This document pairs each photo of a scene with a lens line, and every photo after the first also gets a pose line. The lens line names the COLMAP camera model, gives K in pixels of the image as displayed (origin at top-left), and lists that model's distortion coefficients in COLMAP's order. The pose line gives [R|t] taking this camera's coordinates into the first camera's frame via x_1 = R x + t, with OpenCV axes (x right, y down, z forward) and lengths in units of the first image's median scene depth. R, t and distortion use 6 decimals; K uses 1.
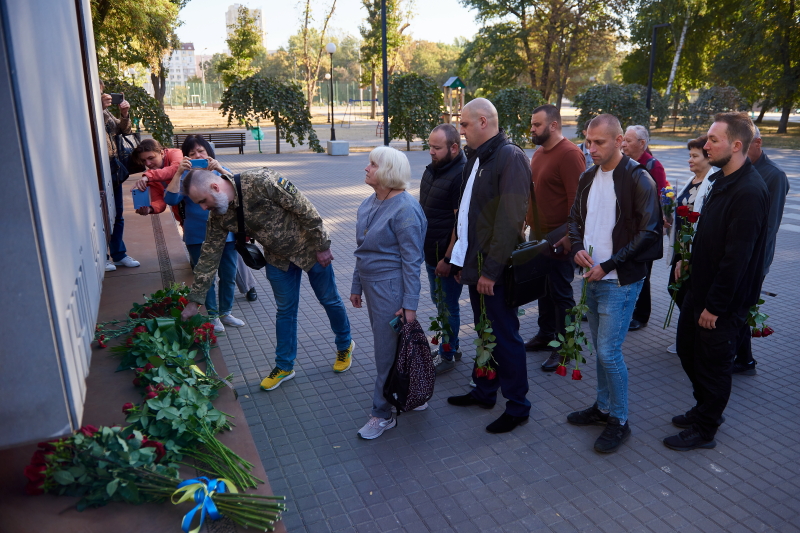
lens RADIAL K [[555.6, 0, 400.0], [0, 555.6, 266.5], [0, 0, 1]] dist [-0.043647, -0.001377]
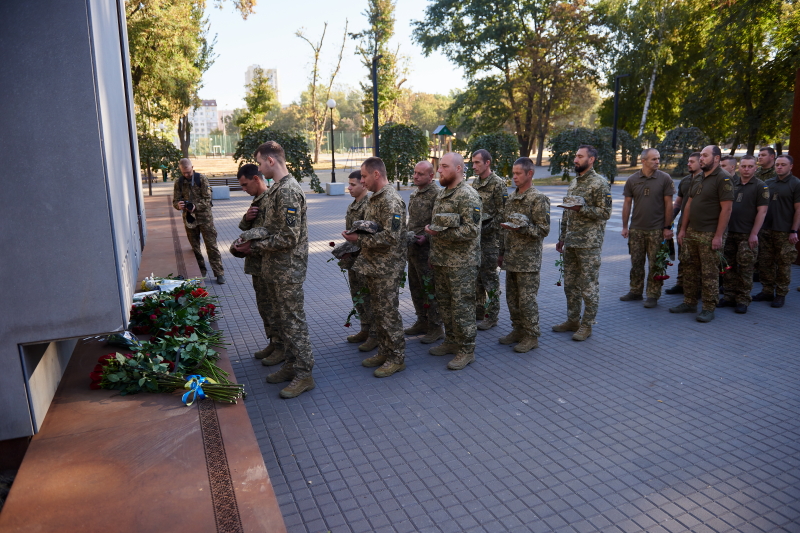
lens RADIAL K [[555.6, 0, 400.0], [0, 555.6, 266.5], [0, 0, 1]] dist [-0.043647, -0.001377]
pose [[0.999132, -0.013674, -0.039345, 0.045855], [0.010568, 0.996889, -0.078111, 0.027080], [0.040290, 0.077627, 0.996168, -0.092852]]
